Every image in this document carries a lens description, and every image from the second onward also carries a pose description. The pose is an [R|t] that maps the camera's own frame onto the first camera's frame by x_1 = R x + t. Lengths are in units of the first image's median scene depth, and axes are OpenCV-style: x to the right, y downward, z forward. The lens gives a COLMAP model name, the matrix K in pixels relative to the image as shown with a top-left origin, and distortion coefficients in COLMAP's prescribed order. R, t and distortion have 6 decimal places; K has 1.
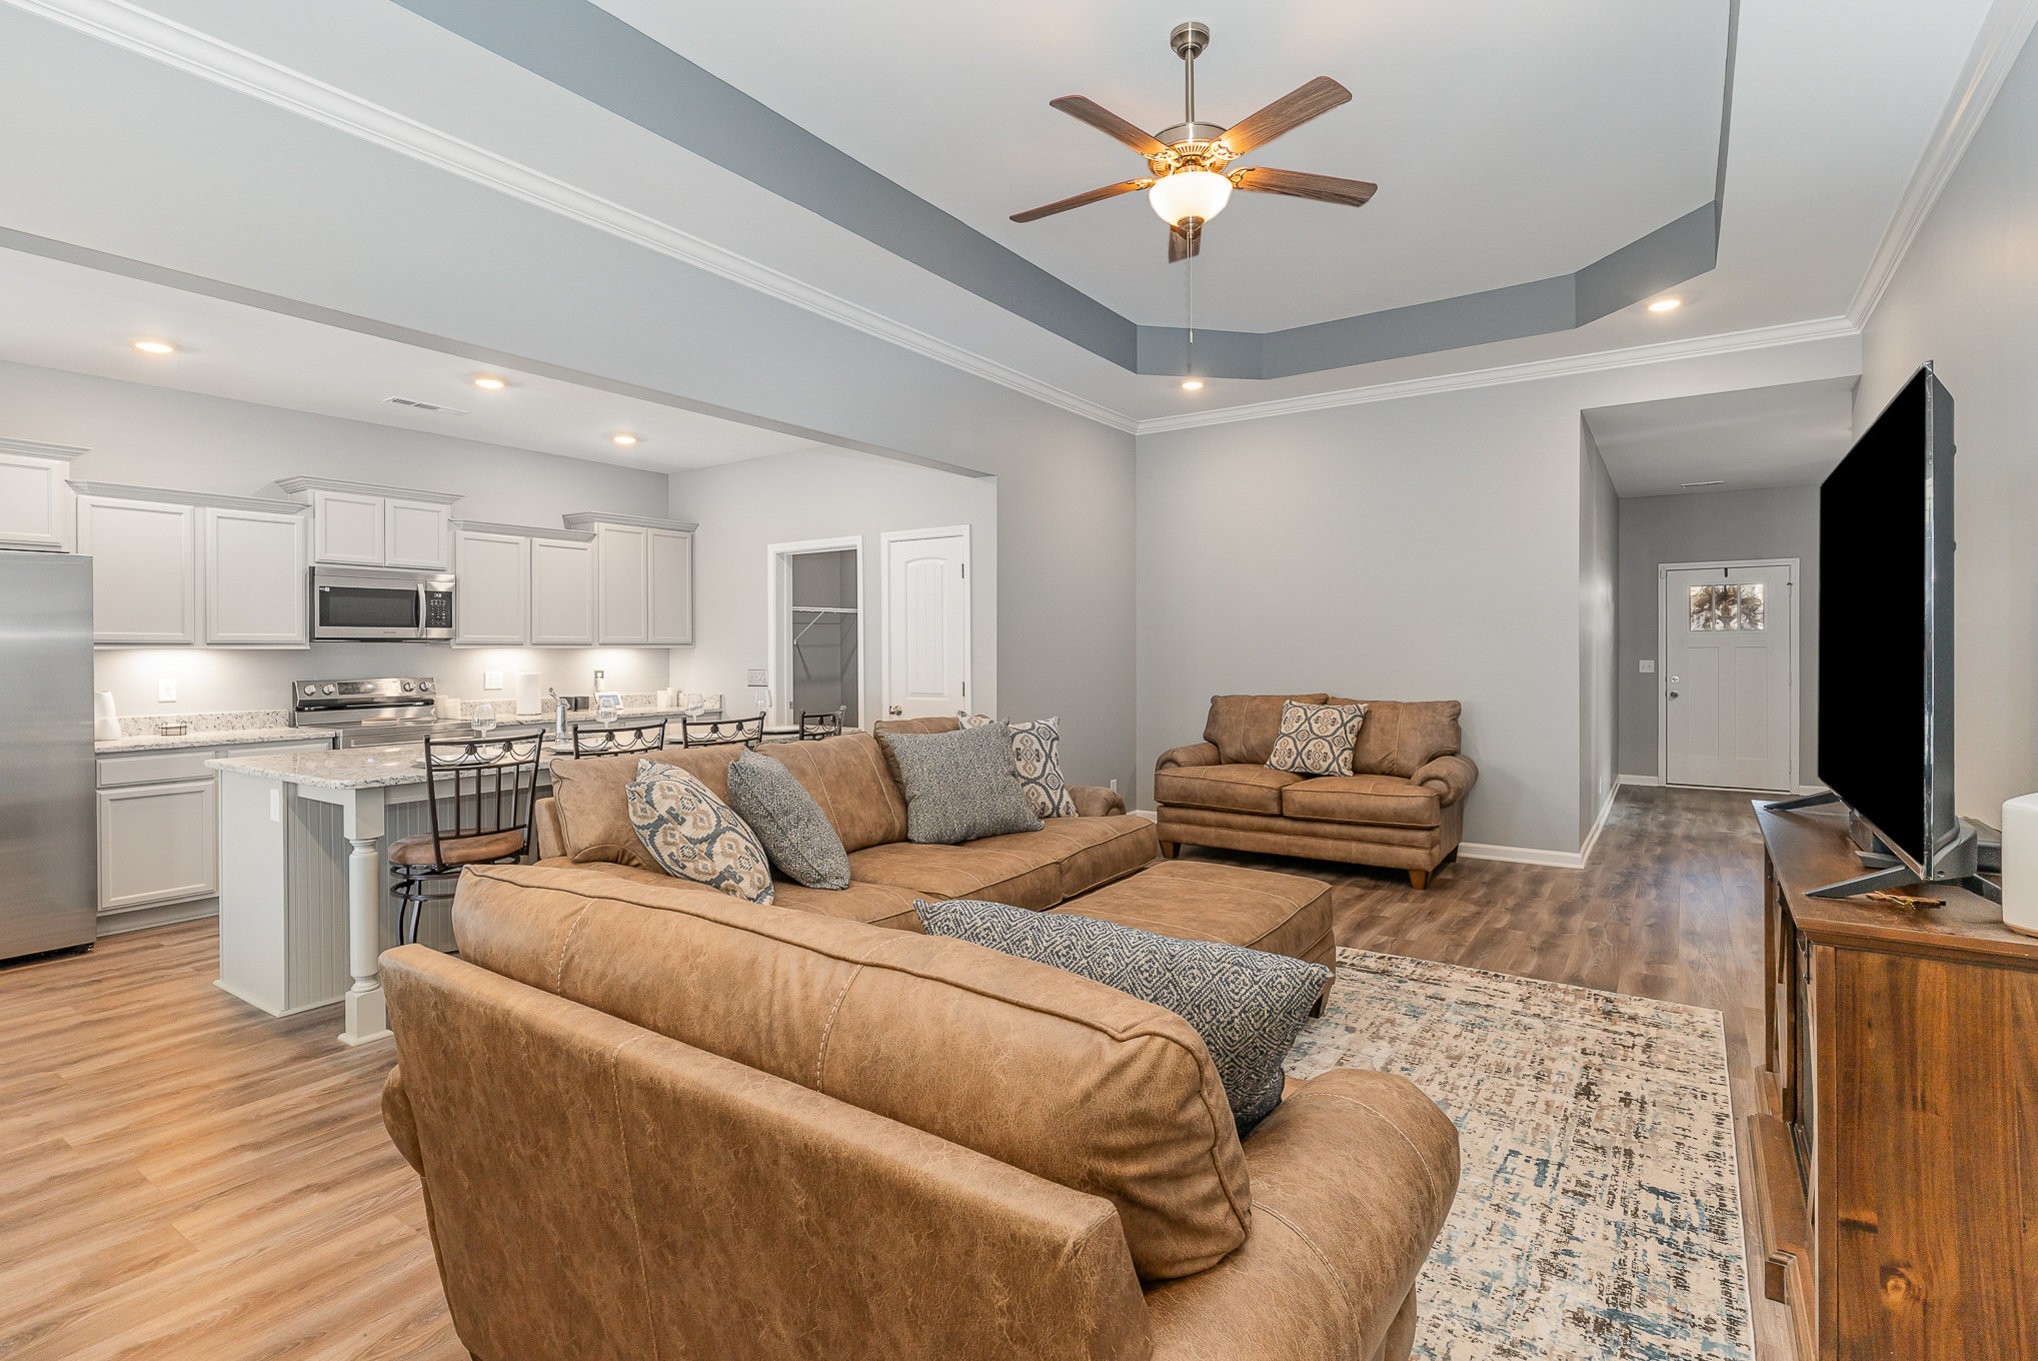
lens RADIAL K [[973.9, 0, 1010.5], [0, 973.9, 660.5], [0, 0, 1]] dist [0.001929, 0.001559]
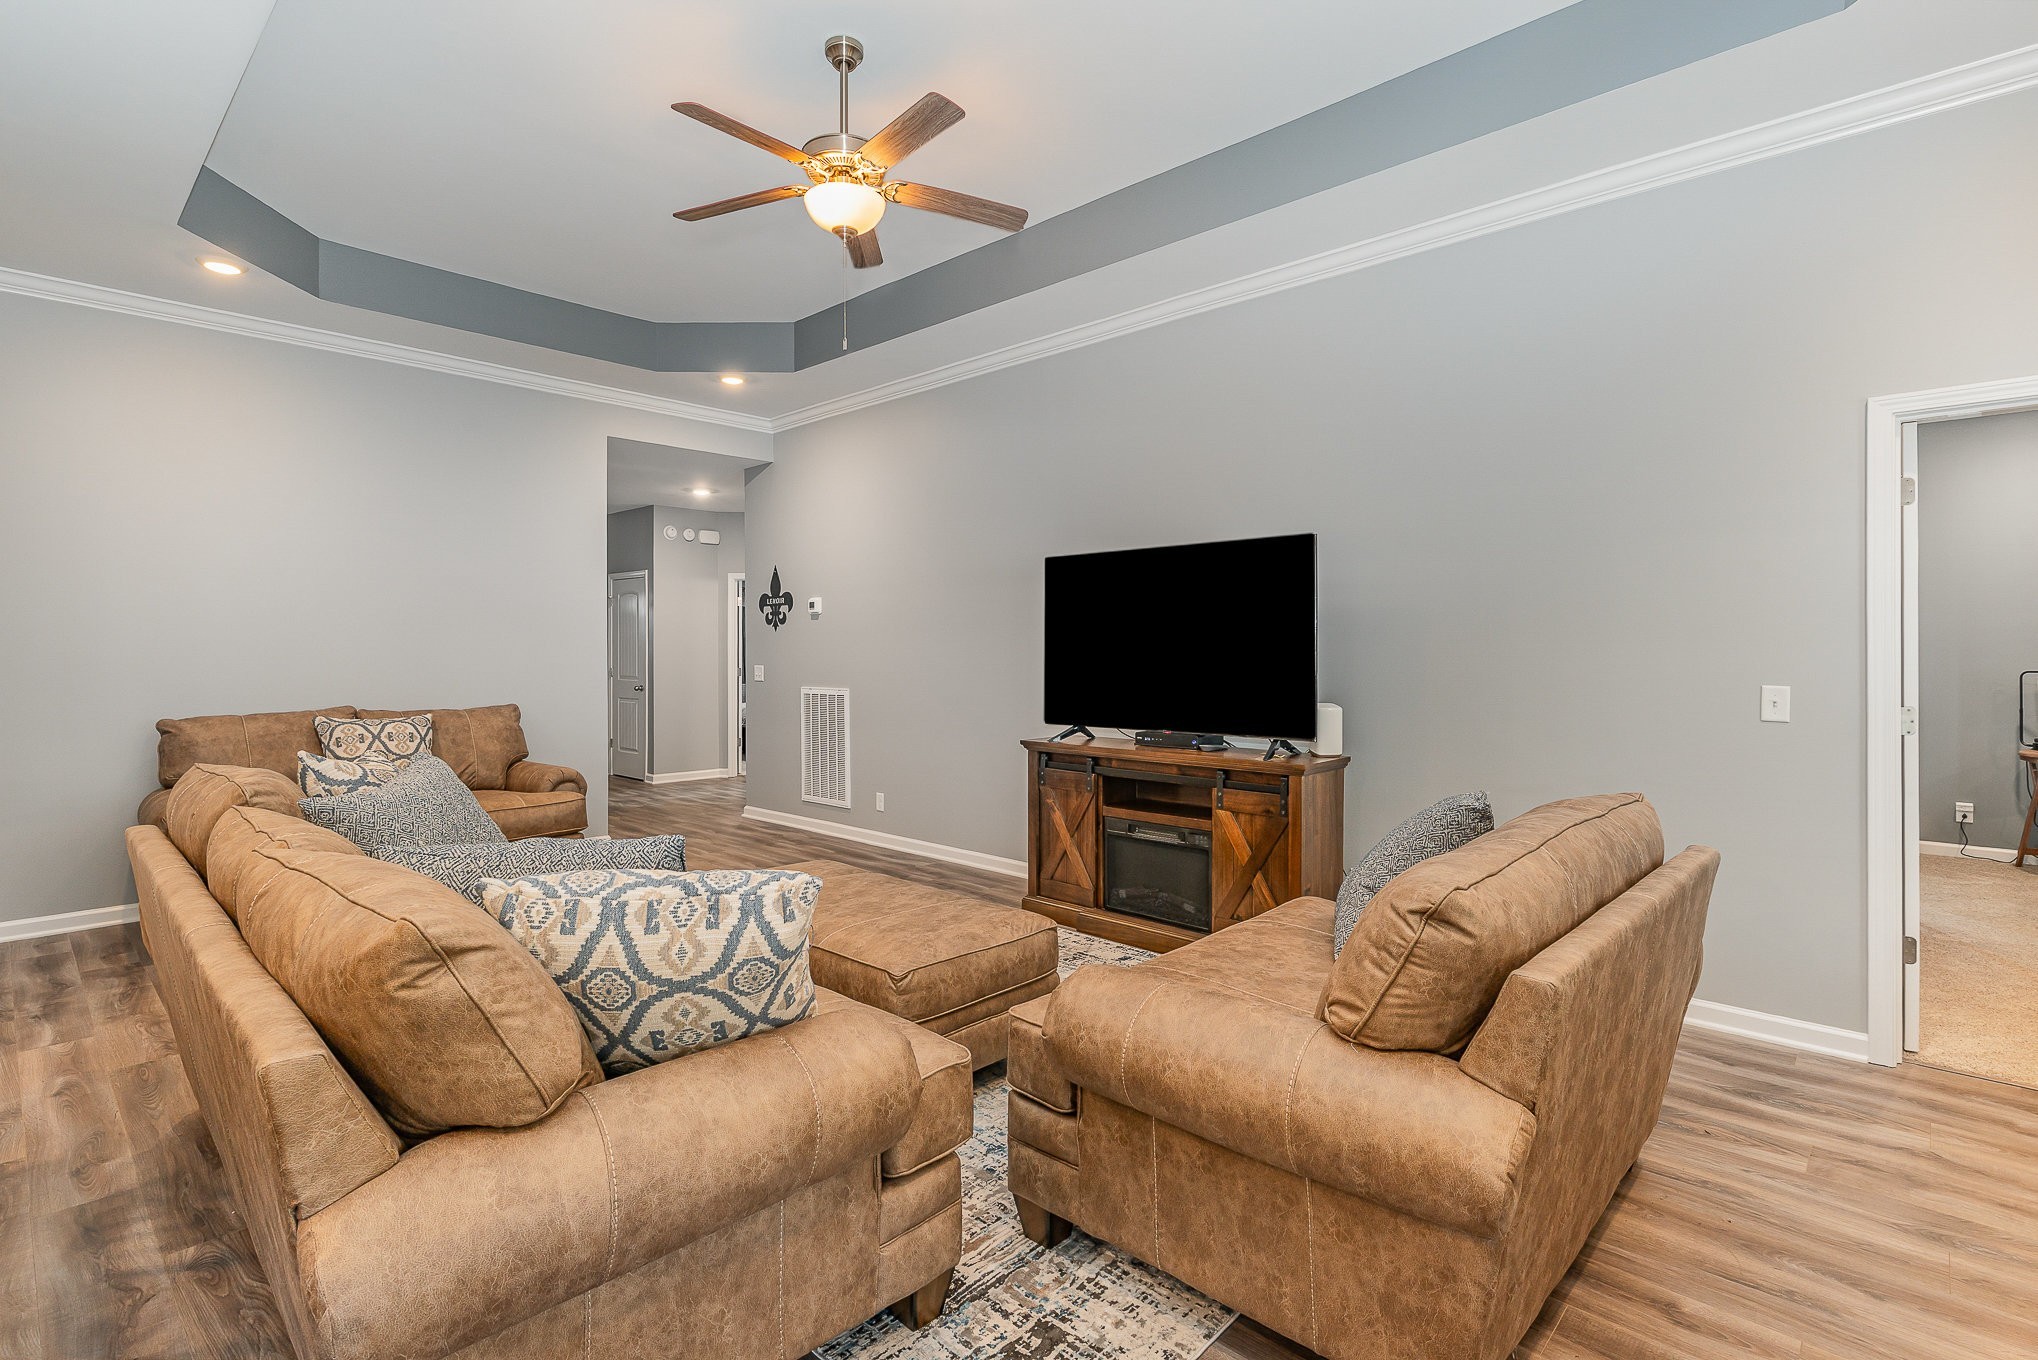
lens RADIAL K [[973.9, 0, 1010.5], [0, 973.9, 660.0], [0, 0, 1]] dist [0.001929, 0.001559]
pose [[0.156228, -0.003298, 0.987716, -0.465262], [0.010496, 0.999944, 0.001678, 0.000756], [-0.987665, 0.010105, 0.156254, 0.391500]]
